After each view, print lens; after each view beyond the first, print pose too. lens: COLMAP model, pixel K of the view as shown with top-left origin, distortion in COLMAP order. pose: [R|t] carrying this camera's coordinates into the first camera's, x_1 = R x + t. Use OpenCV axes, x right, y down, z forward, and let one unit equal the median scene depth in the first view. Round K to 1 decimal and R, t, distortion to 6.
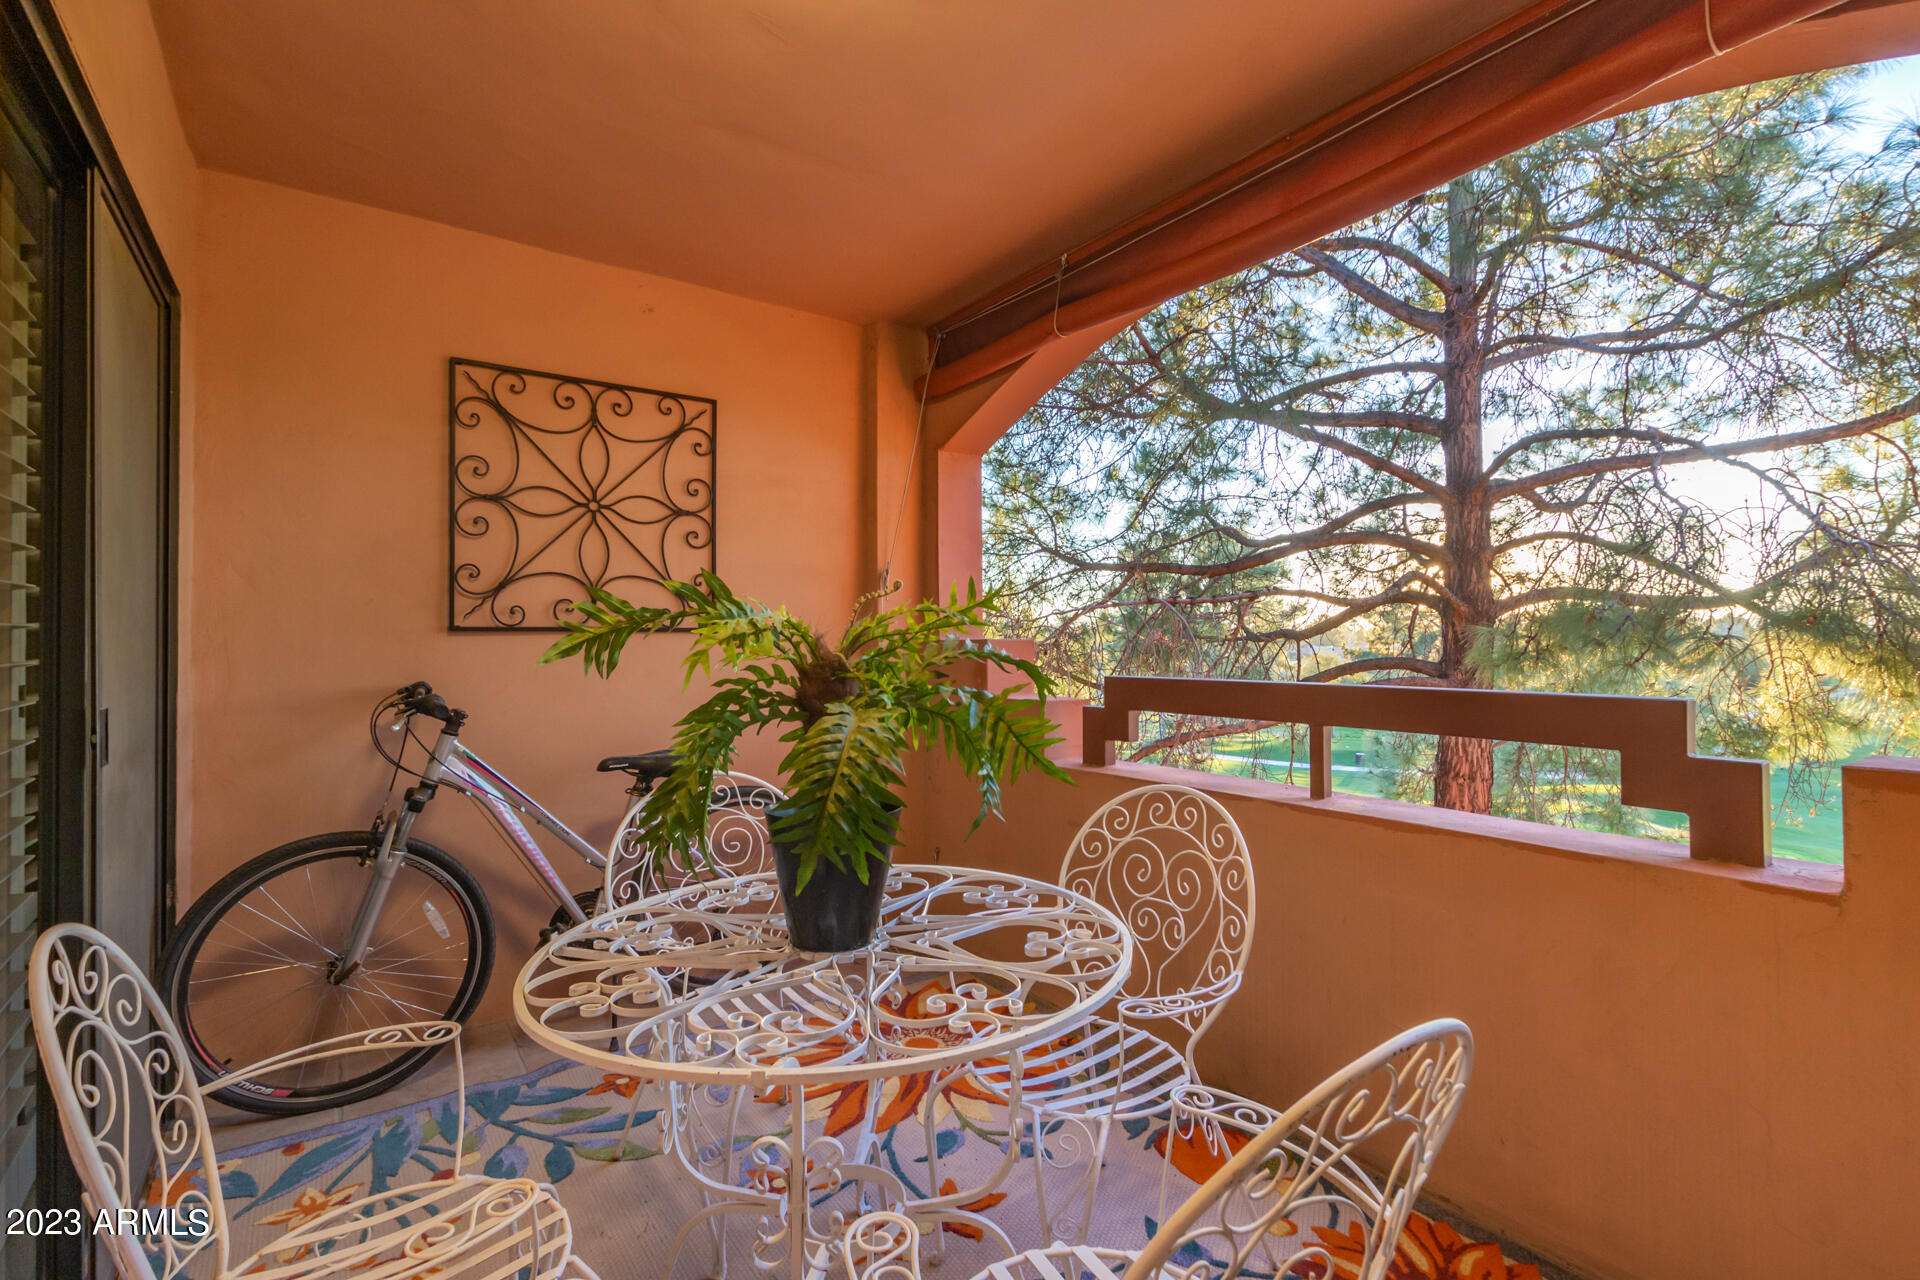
lens RADIAL K [[897.4, 0, 956.0], [0, 897.4, 638.2], [0, 0, 1]] dist [0.001388, -0.001024]
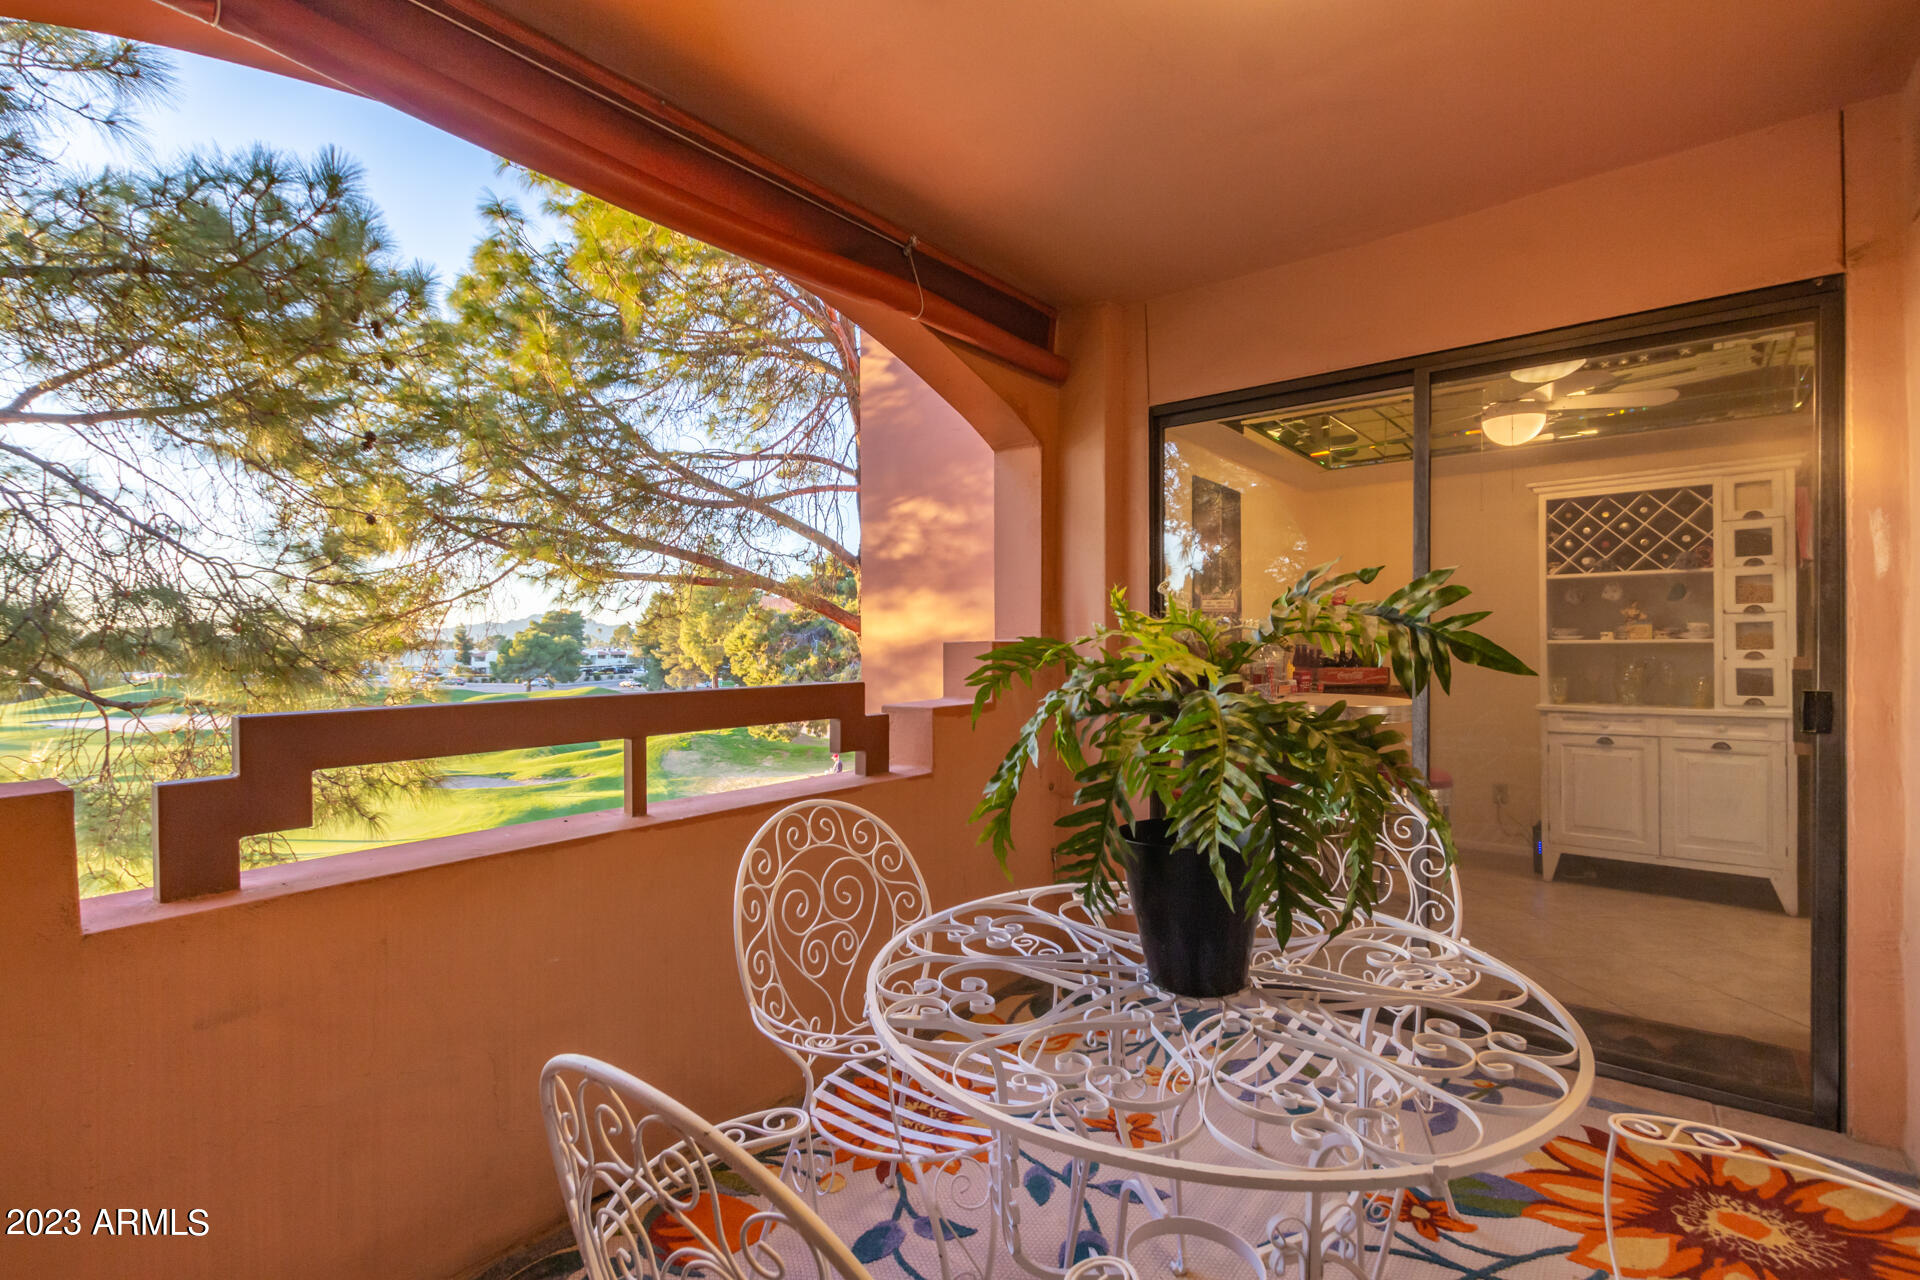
lens RADIAL K [[897.4, 0, 956.0], [0, 897.4, 638.2], [0, 0, 1]] dist [0.001388, -0.001024]
pose [[-0.299181, 0.002909, 0.954192, -0.798689], [-0.002329, 0.999990, -0.003779, -0.005594], [-0.954194, -0.003353, -0.299171, 1.299501]]
